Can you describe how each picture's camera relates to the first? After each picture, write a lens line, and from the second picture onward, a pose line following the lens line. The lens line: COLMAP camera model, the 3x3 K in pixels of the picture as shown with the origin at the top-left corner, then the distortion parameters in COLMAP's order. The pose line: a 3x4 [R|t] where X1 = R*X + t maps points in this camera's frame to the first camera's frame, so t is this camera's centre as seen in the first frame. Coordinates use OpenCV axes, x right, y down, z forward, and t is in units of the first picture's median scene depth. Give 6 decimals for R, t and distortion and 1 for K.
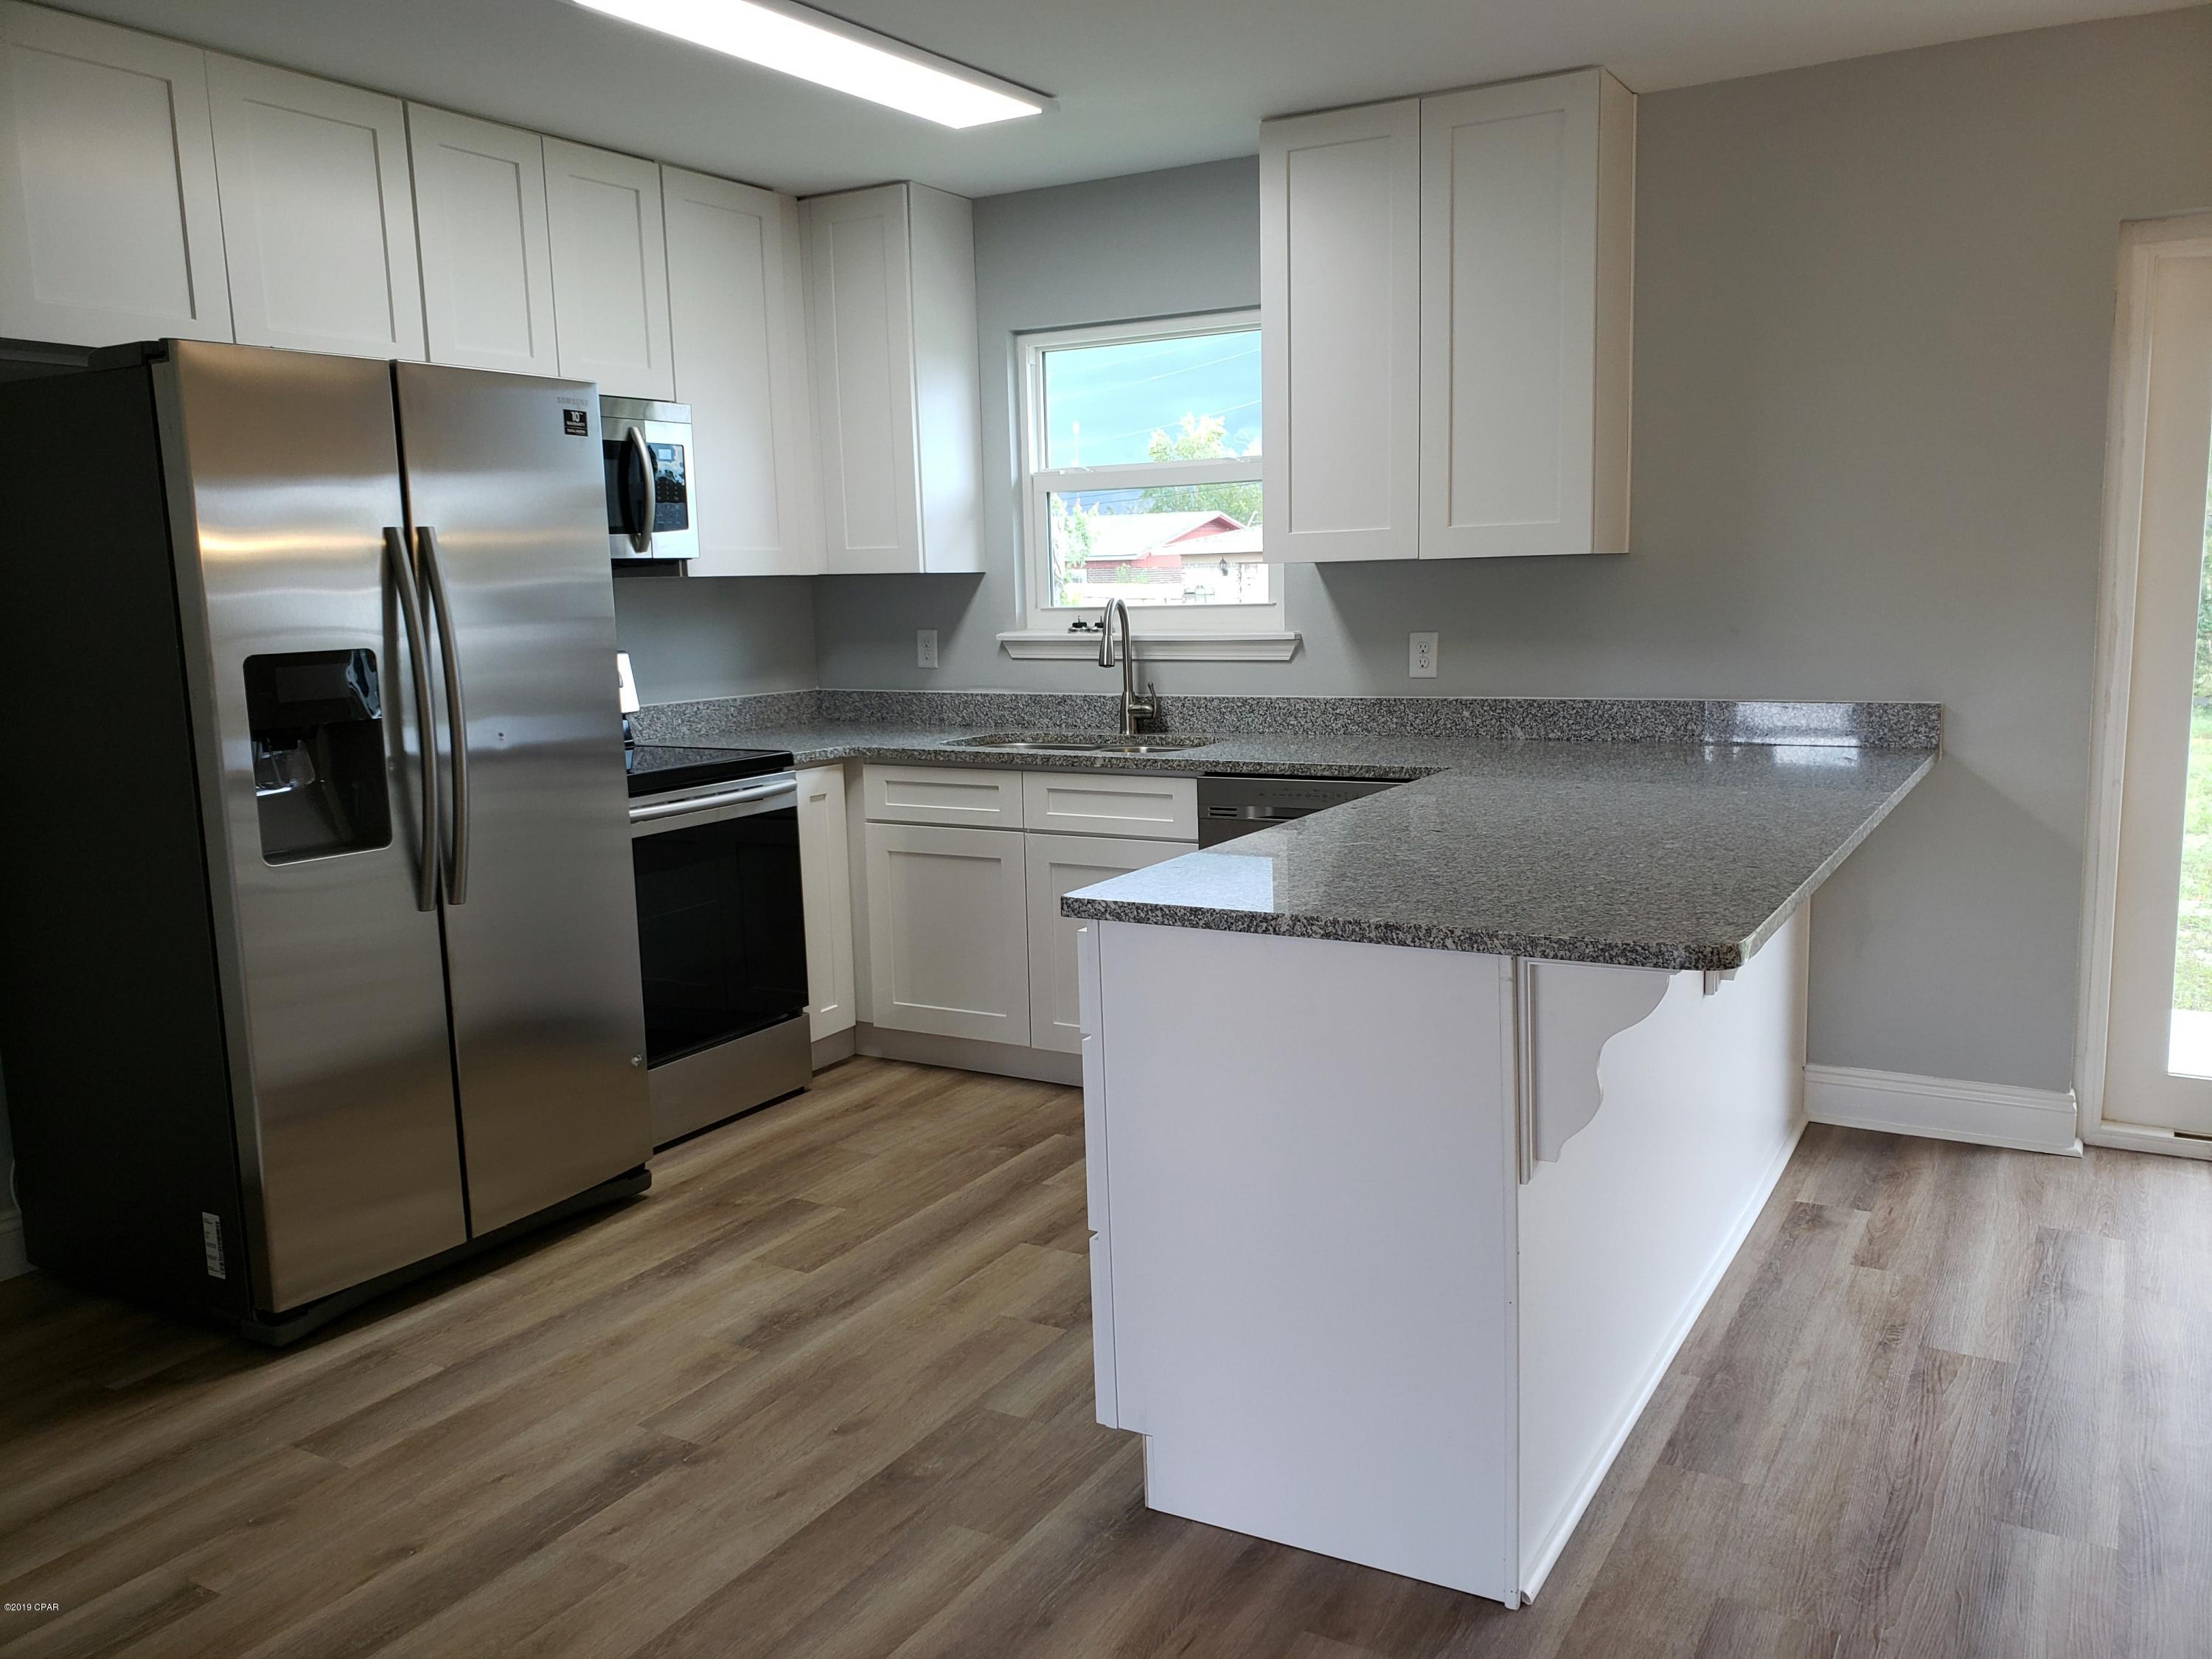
lens RADIAL K [[1742.1, 0, 1109.3], [0, 1742.1, 828.4], [0, 0, 1]] dist [0.031666, -0.024089]
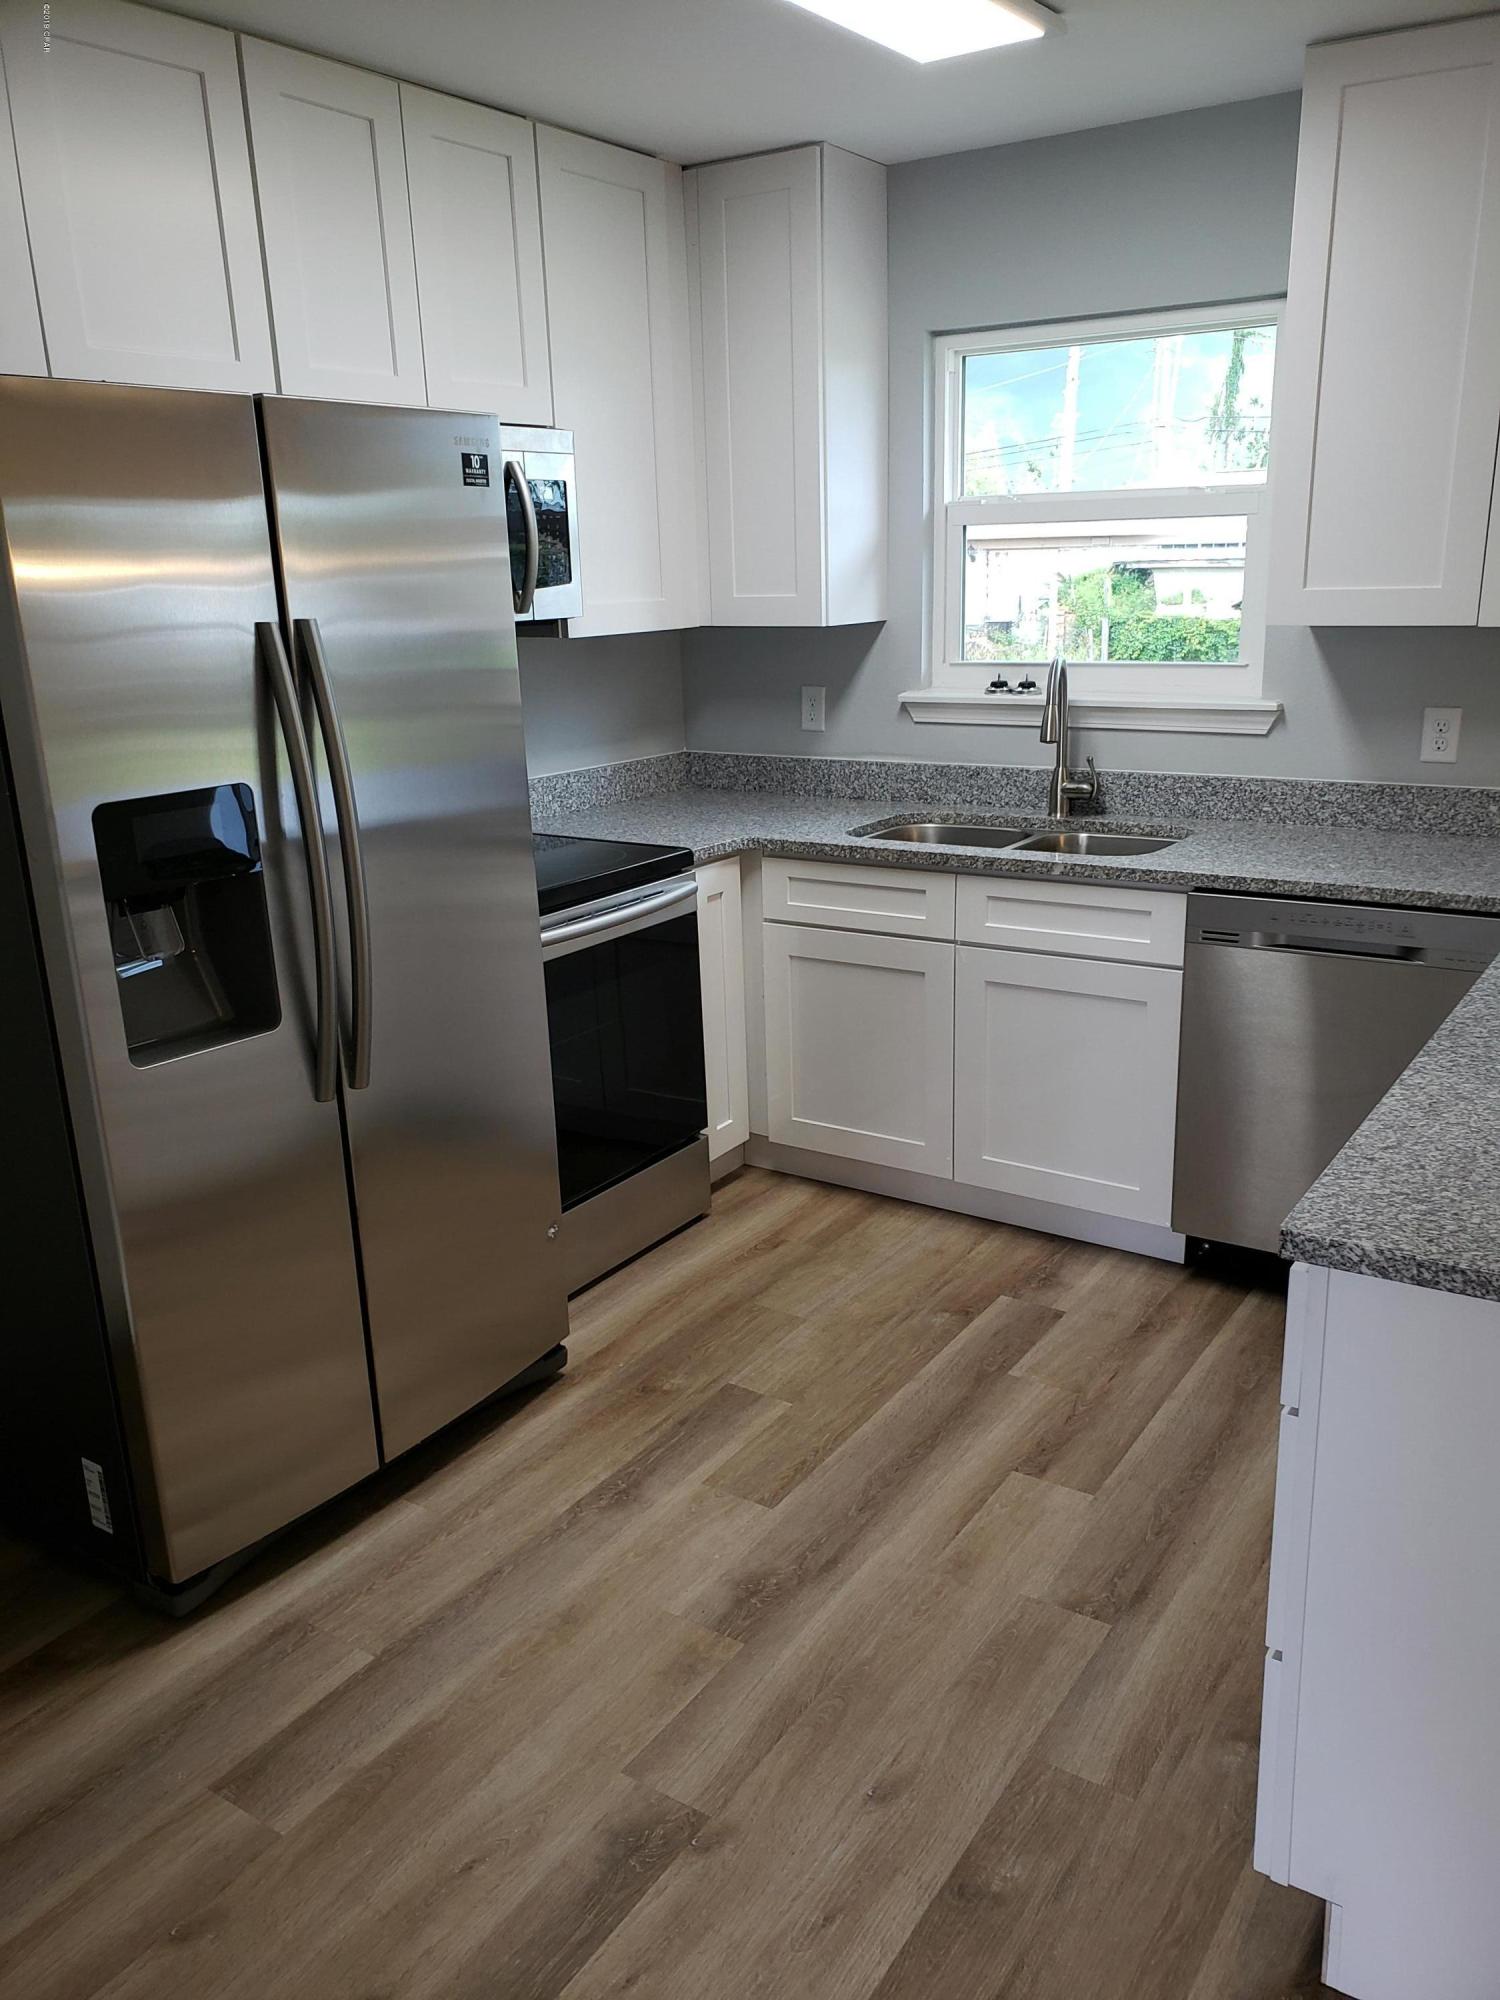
lens RADIAL K [[1575.1, 0, 752.1], [0, 1575.1, 1049.1], [0, 0, 1]] dist [0.031666, -0.024089]
pose [[0.998632, 0.012852, -0.050681, -0.130677], [-0.004846, 0.987896, 0.155044, -0.078738], [0.052060, -0.154586, 0.986607, 0.243555]]
